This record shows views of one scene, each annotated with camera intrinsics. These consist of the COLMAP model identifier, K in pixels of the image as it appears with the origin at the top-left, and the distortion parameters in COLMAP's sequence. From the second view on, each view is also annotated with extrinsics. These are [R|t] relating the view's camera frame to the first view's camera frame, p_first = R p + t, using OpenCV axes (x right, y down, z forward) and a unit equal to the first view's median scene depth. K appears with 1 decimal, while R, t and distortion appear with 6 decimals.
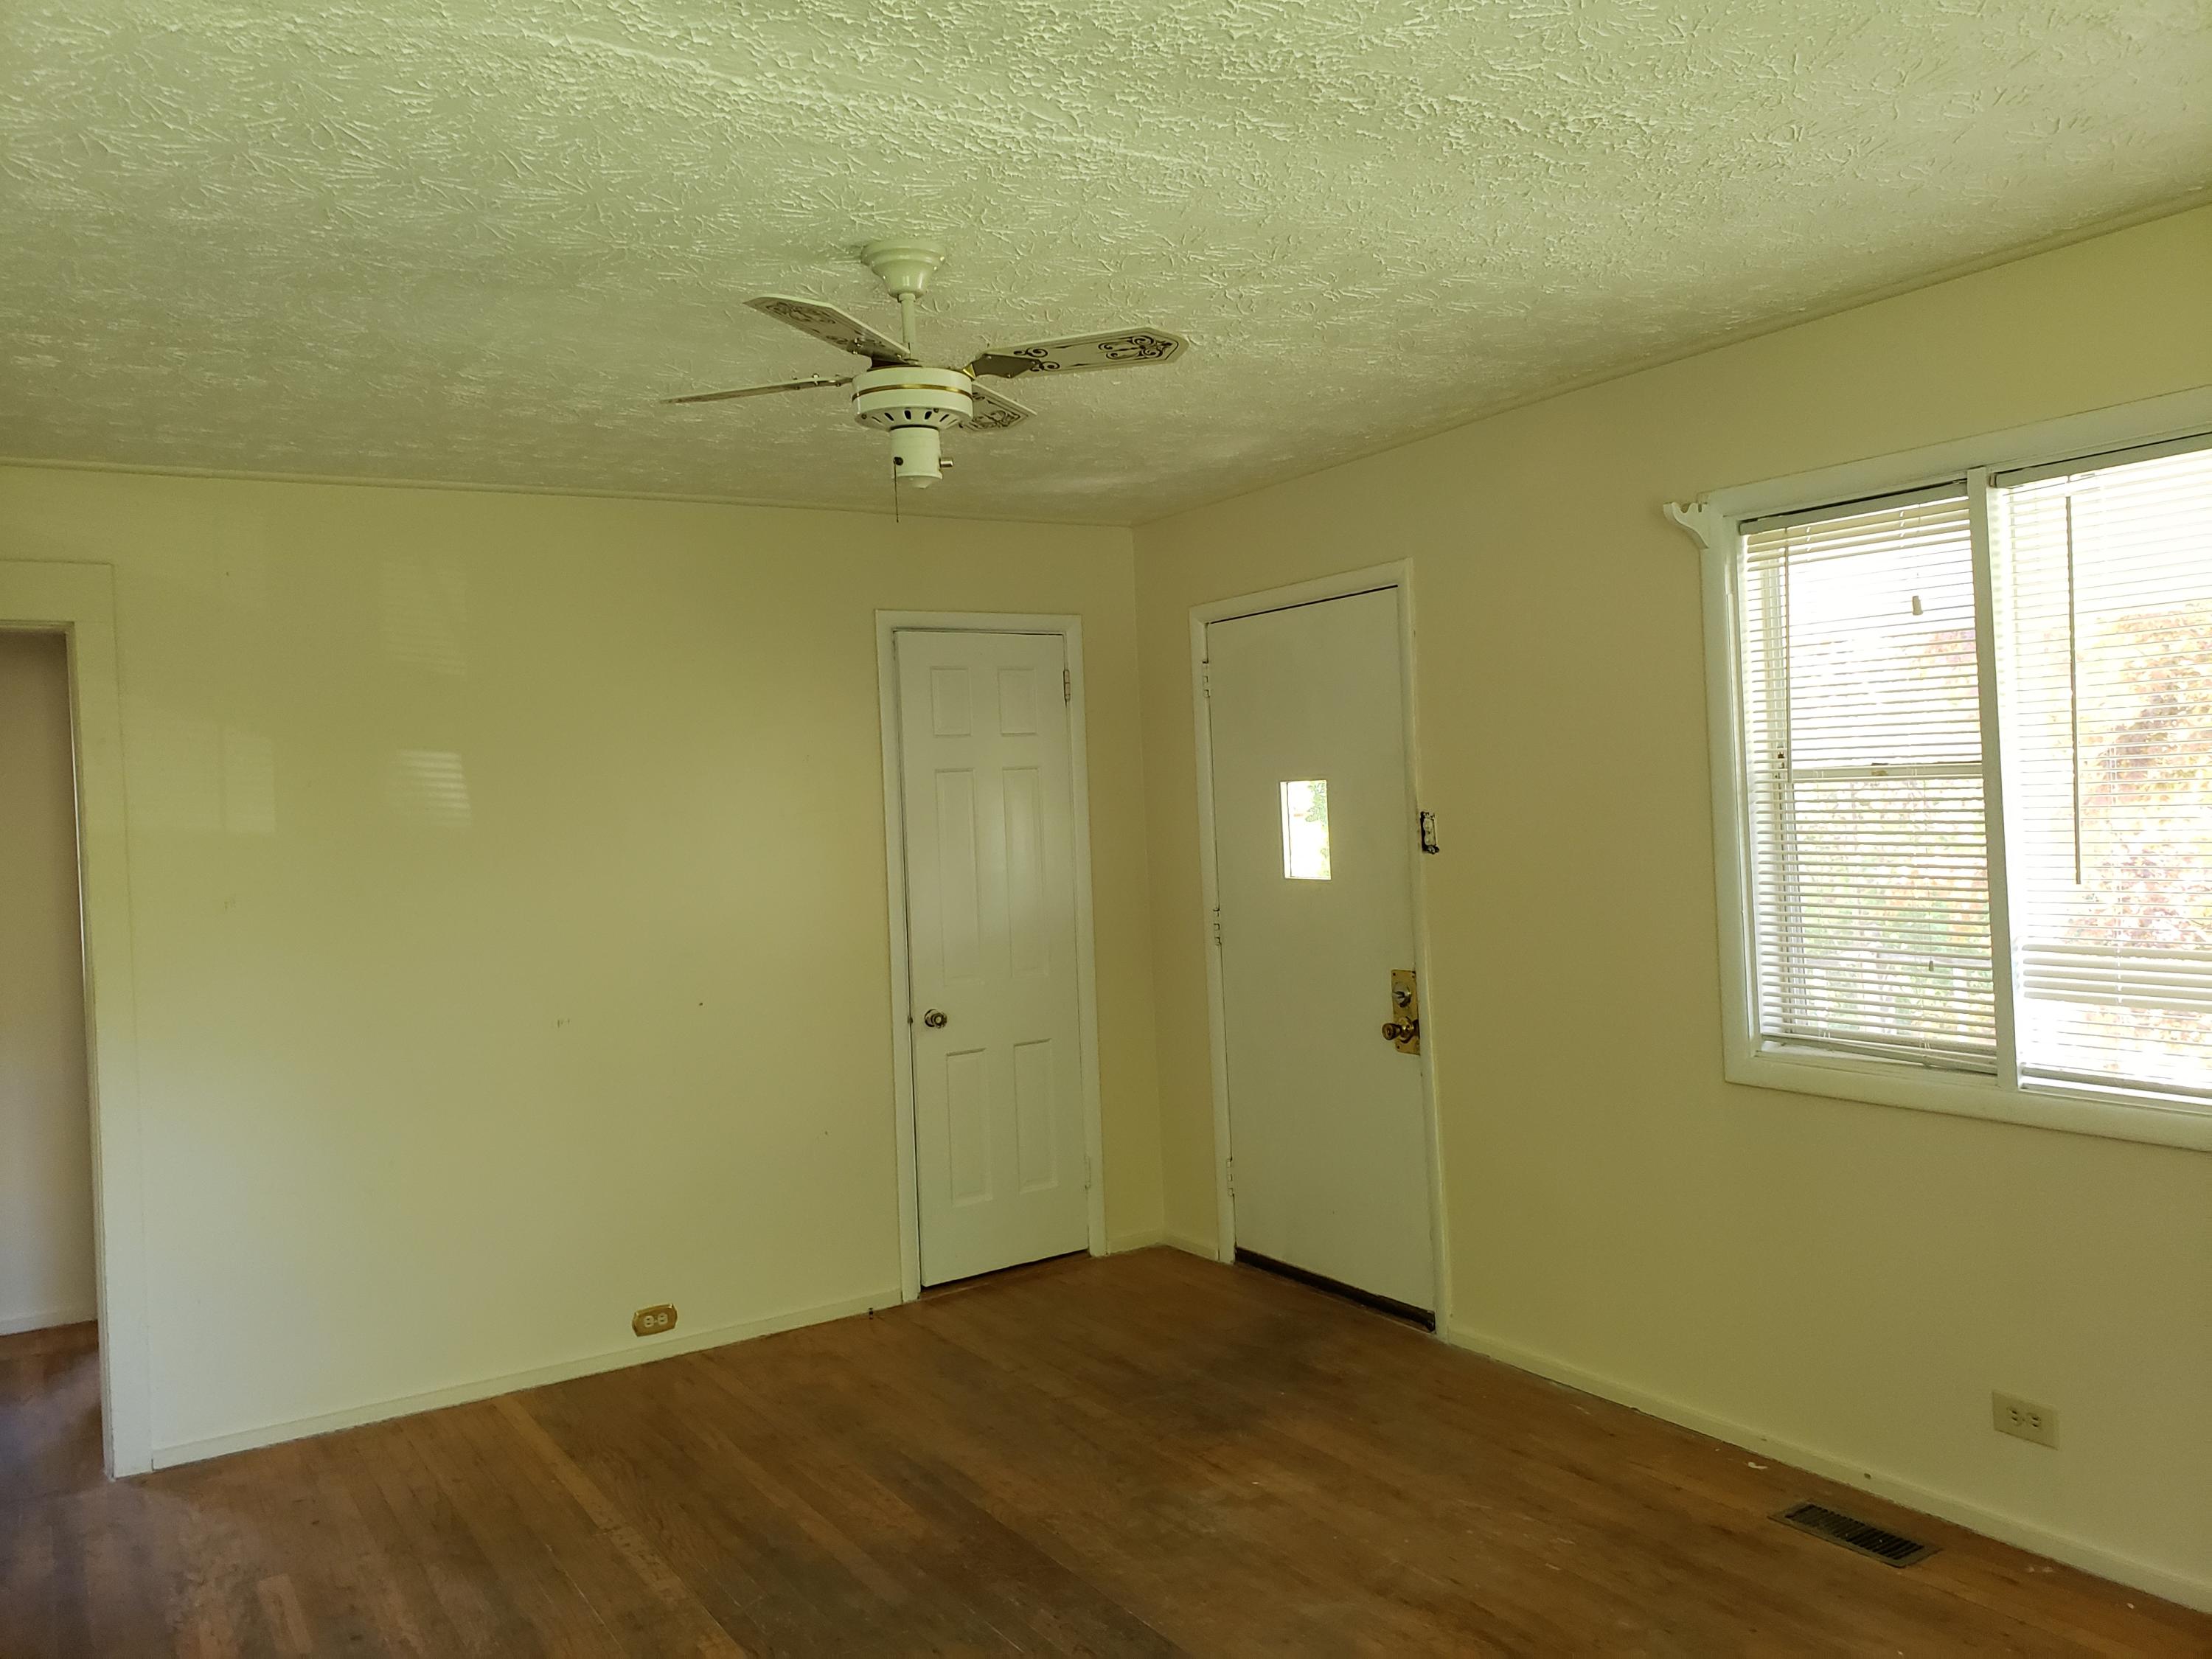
lens RADIAL K [[1753.8, 0, 1080.5], [0, 1753.8, 783.4], [0, 0, 1]] dist [0.084473, -0.078425]
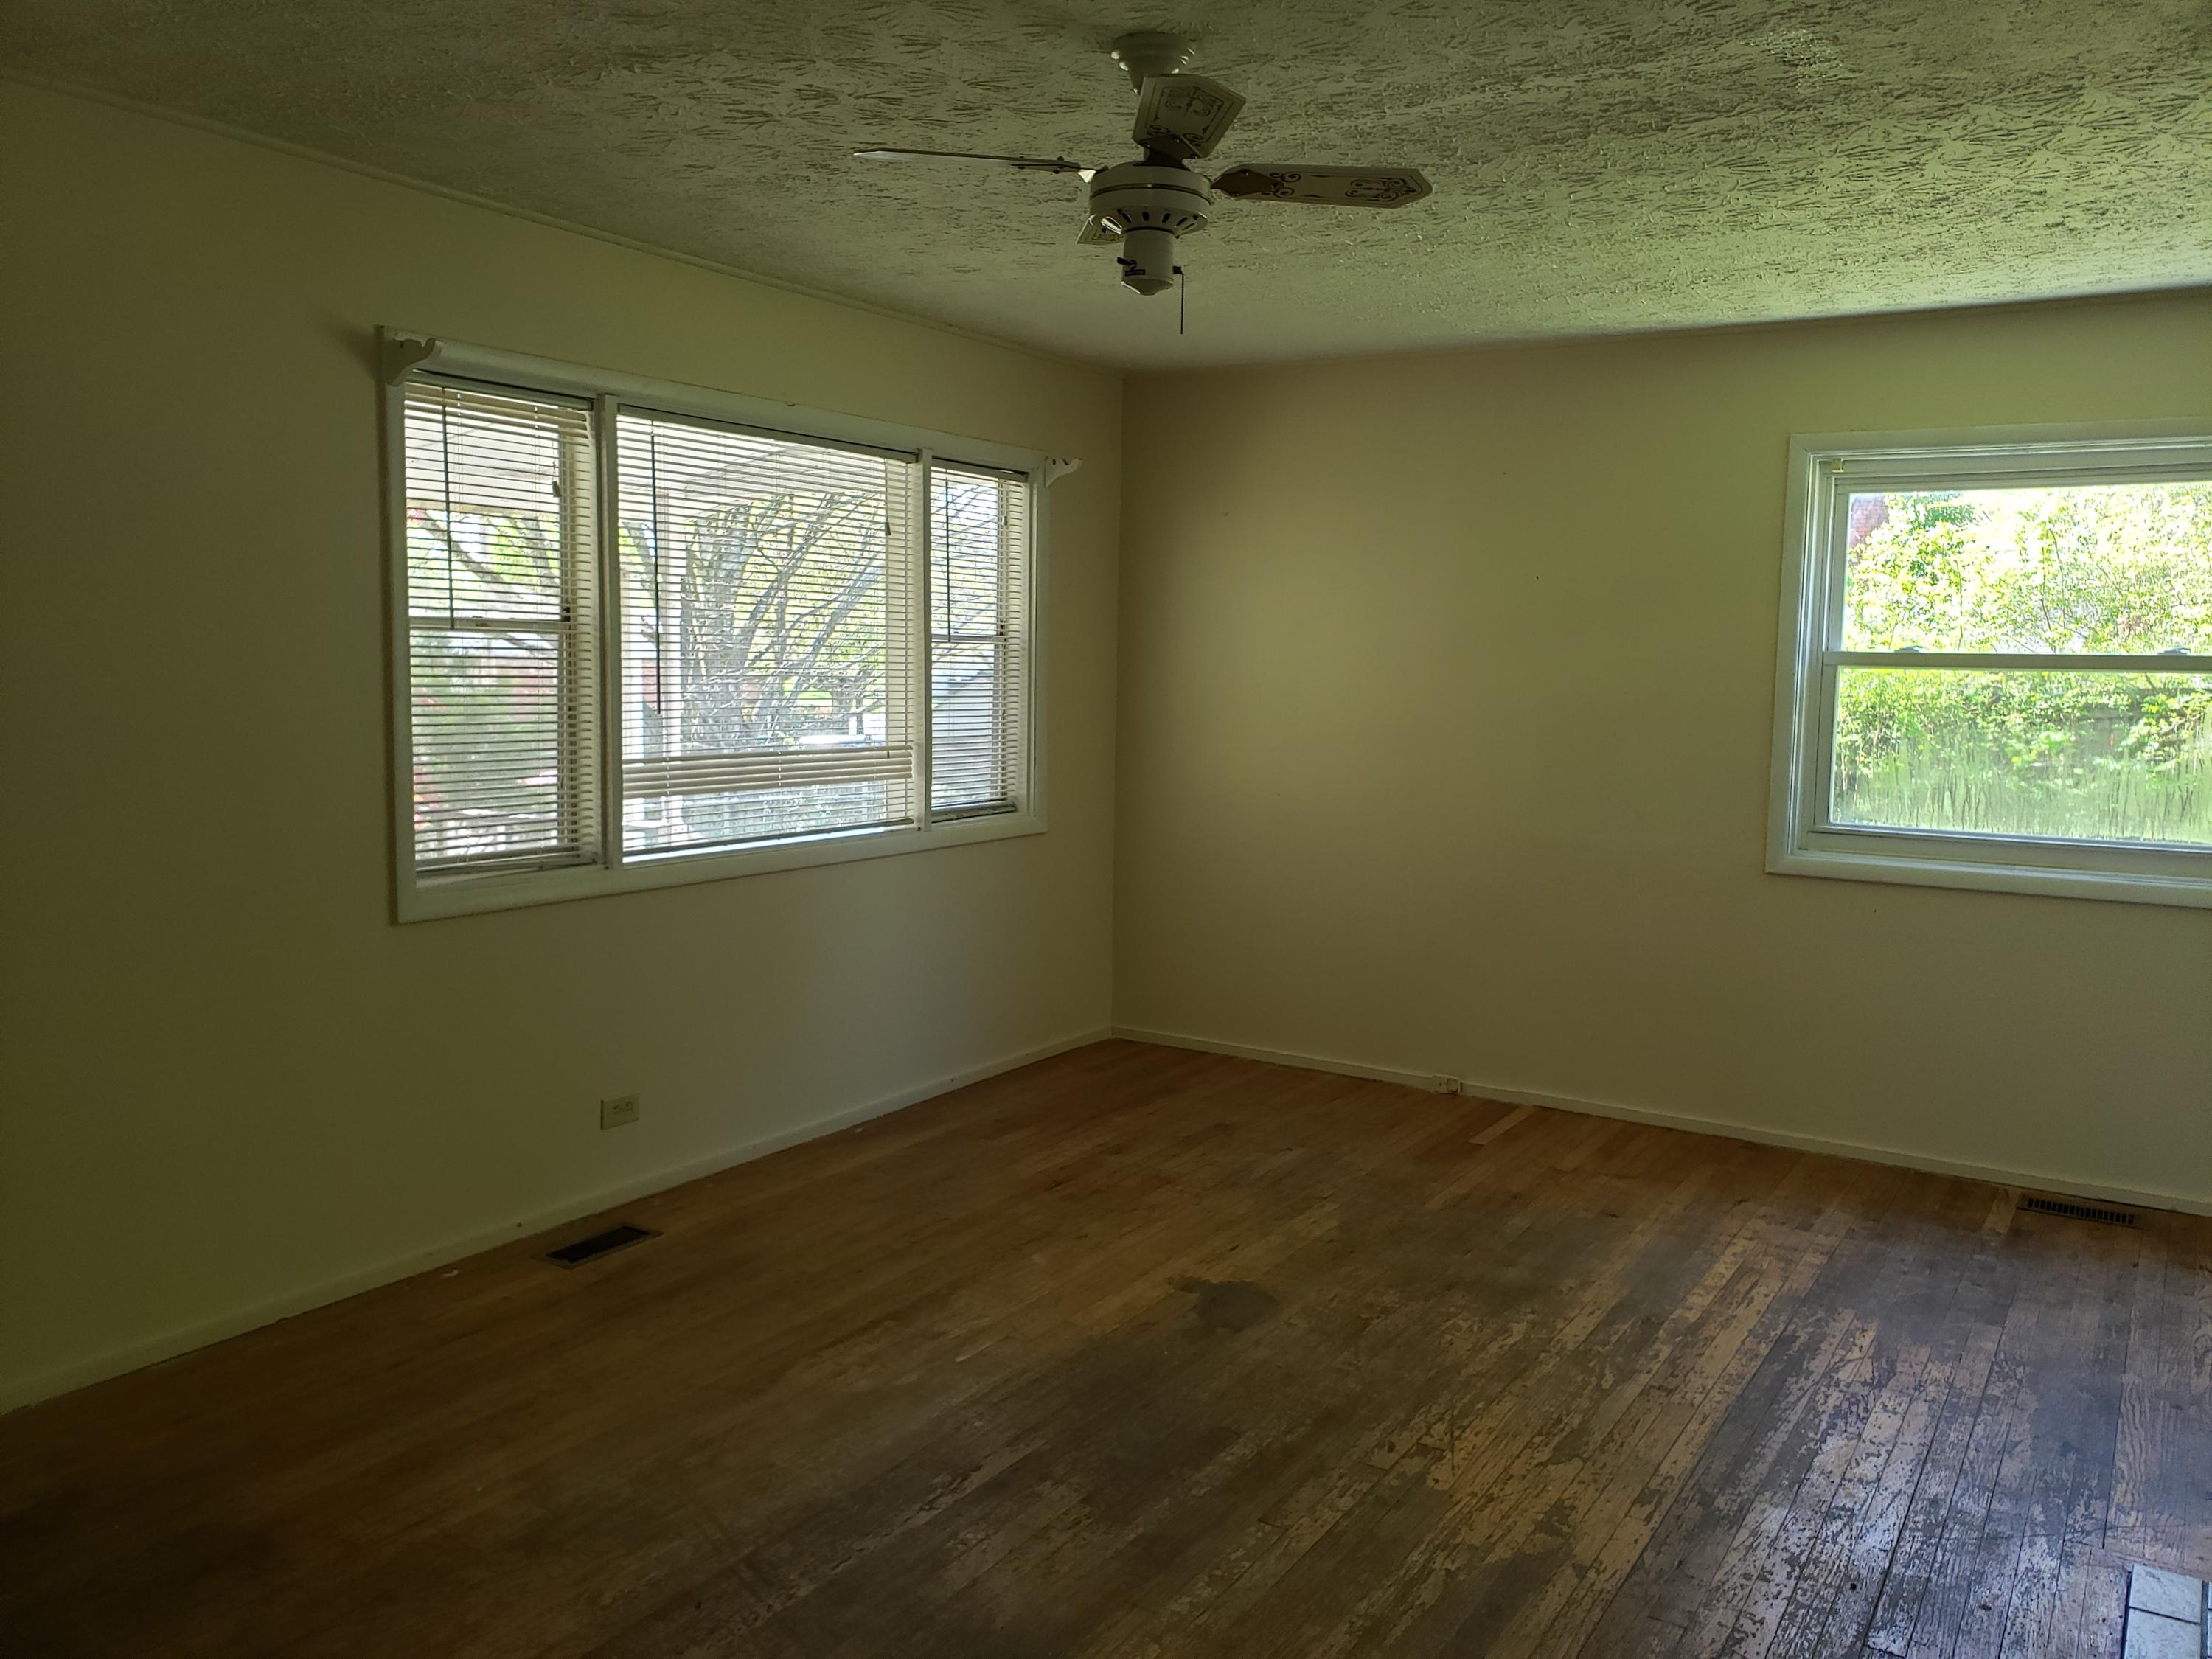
lens RADIAL K [[1772.9, 0, 1106.0], [0, 1772.9, 829.5], [0, 0, 1]] dist [0.007508, -0.000359]
pose [[-0.452607, -0.048305, 0.890401, -0.725970], [0.001784, 0.998481, 0.055076, 0.060735], [-0.891708, 0.026516, -0.451833, 1.118156]]
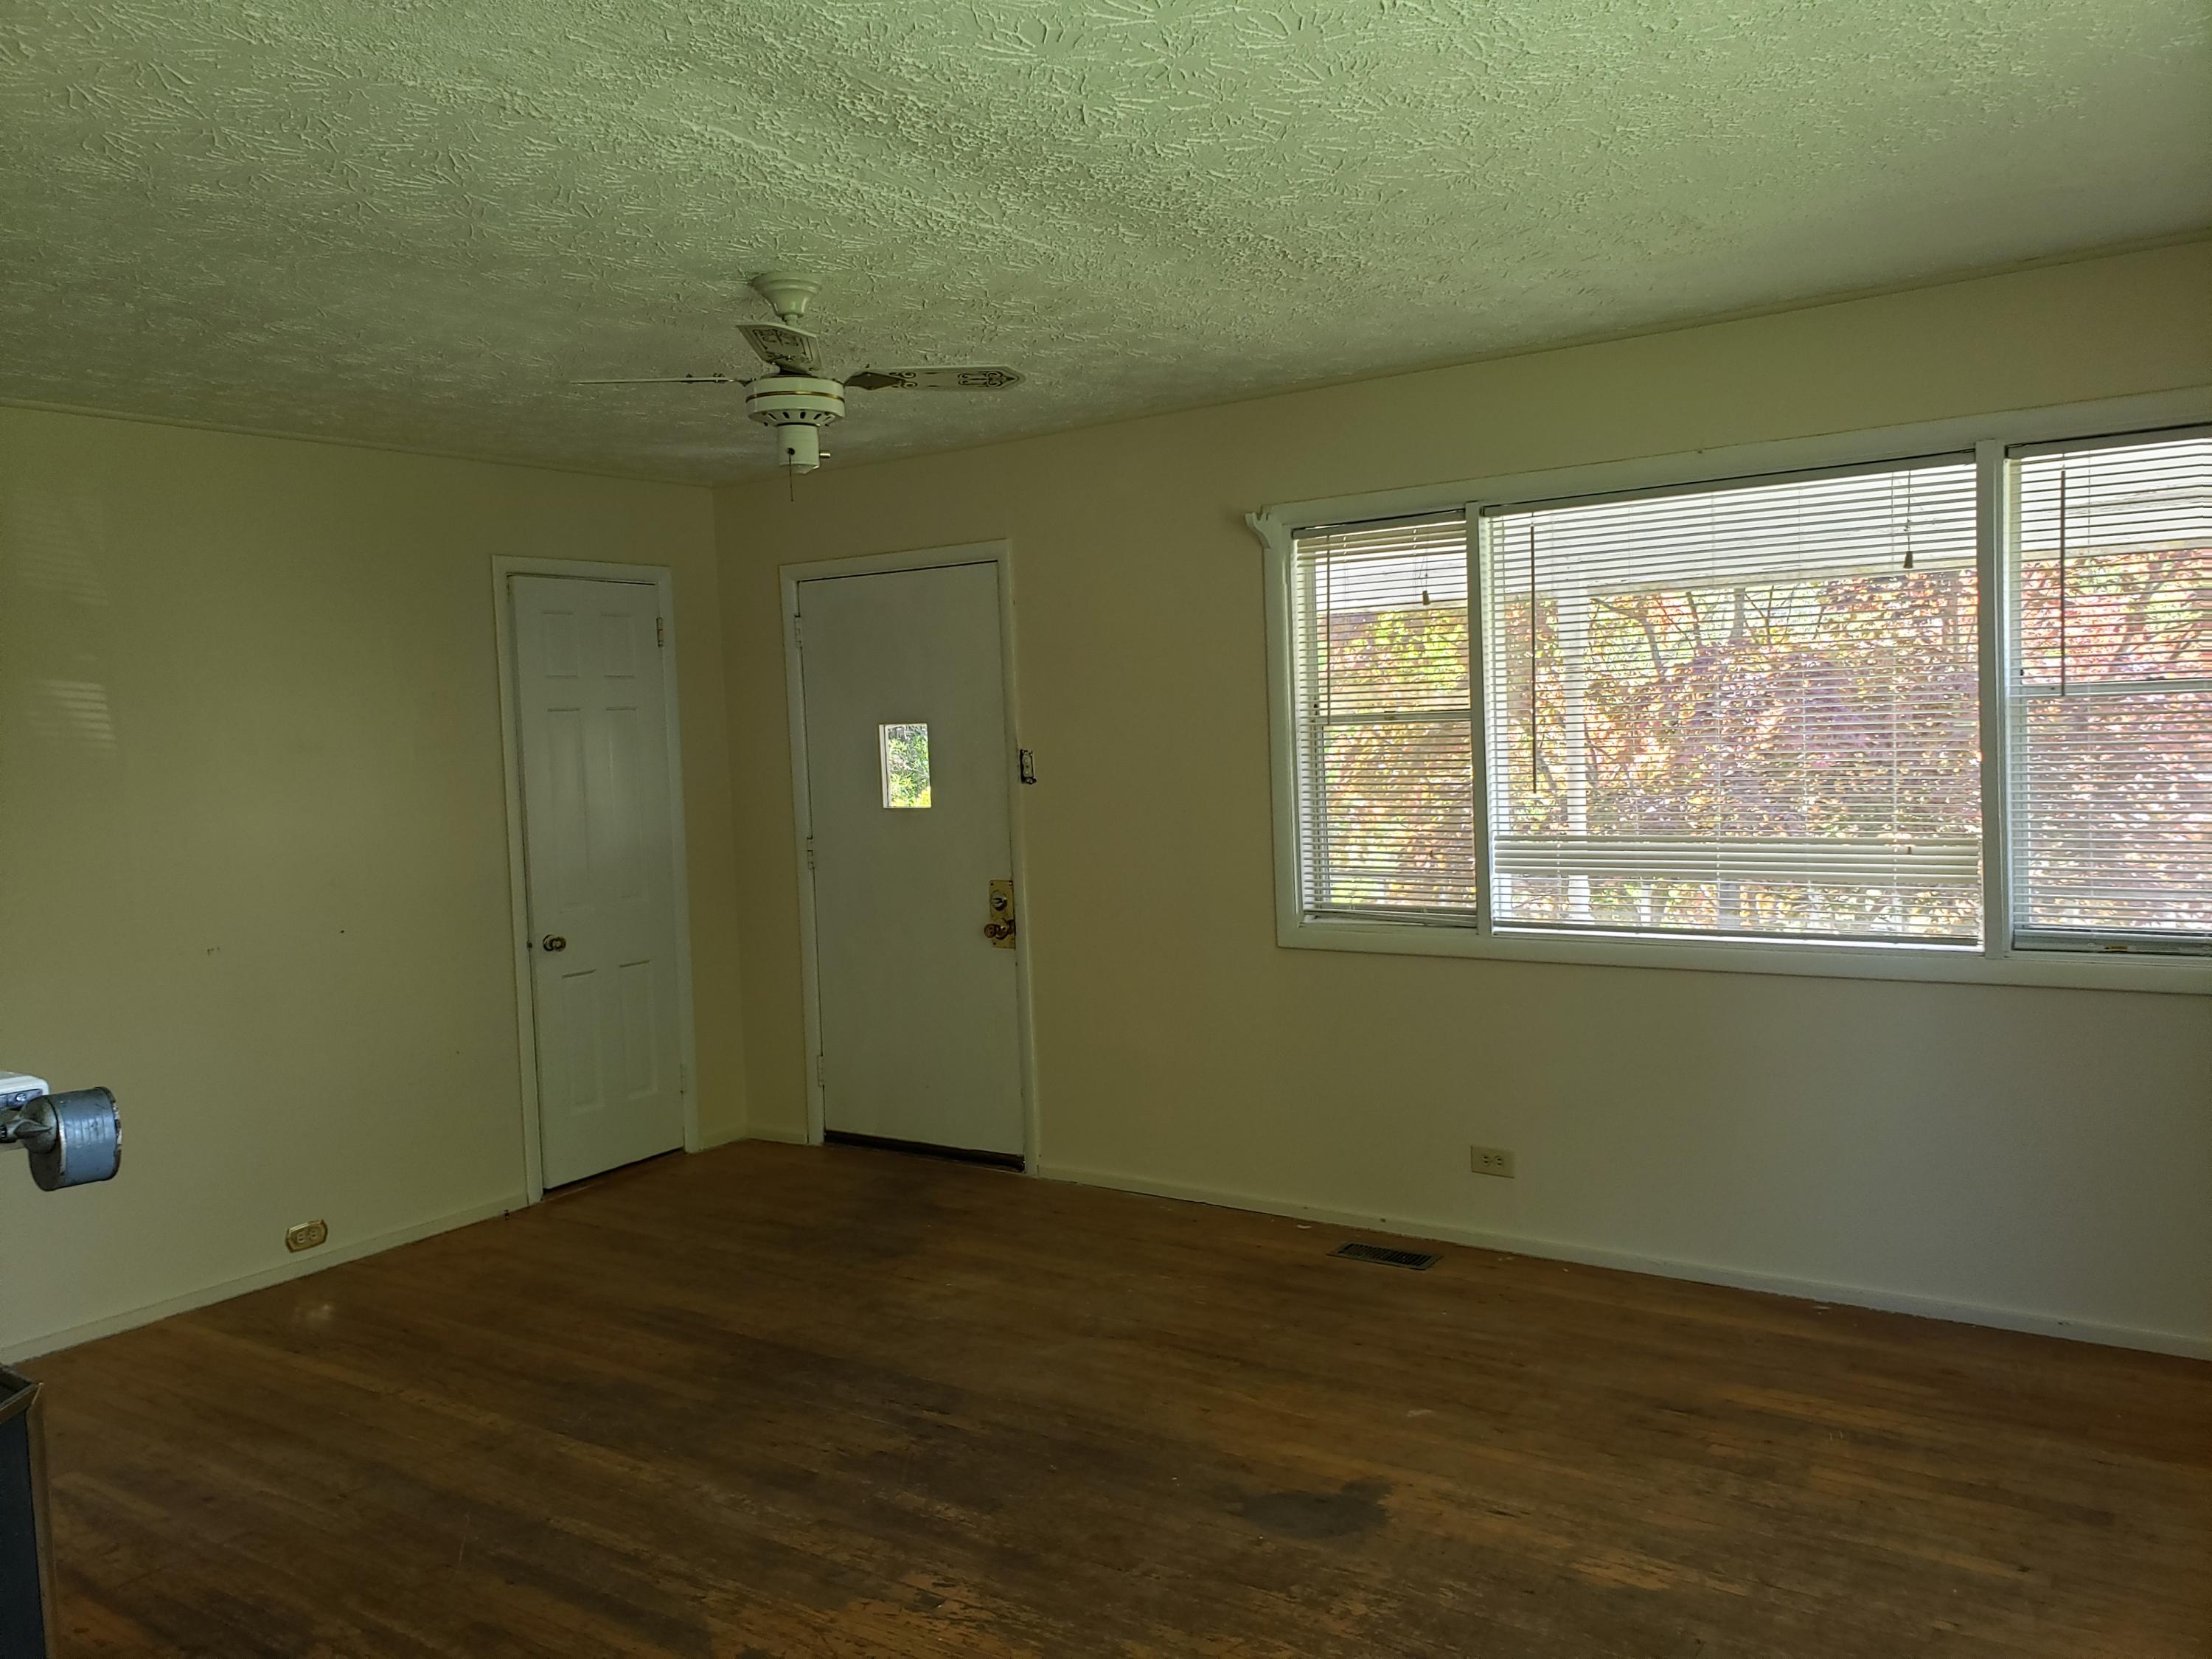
lens RADIAL K [[1753.8, 0, 1080.5], [0, 1753.8, 783.4], [0, 0, 1]] dist [0.084473, -0.078425]
pose [[0.922668, -0.002672, 0.385586, -0.296000], [-0.007384, 0.999670, 0.024596, 0.012958], [-0.385525, -0.025542, 0.922344, -0.167336]]
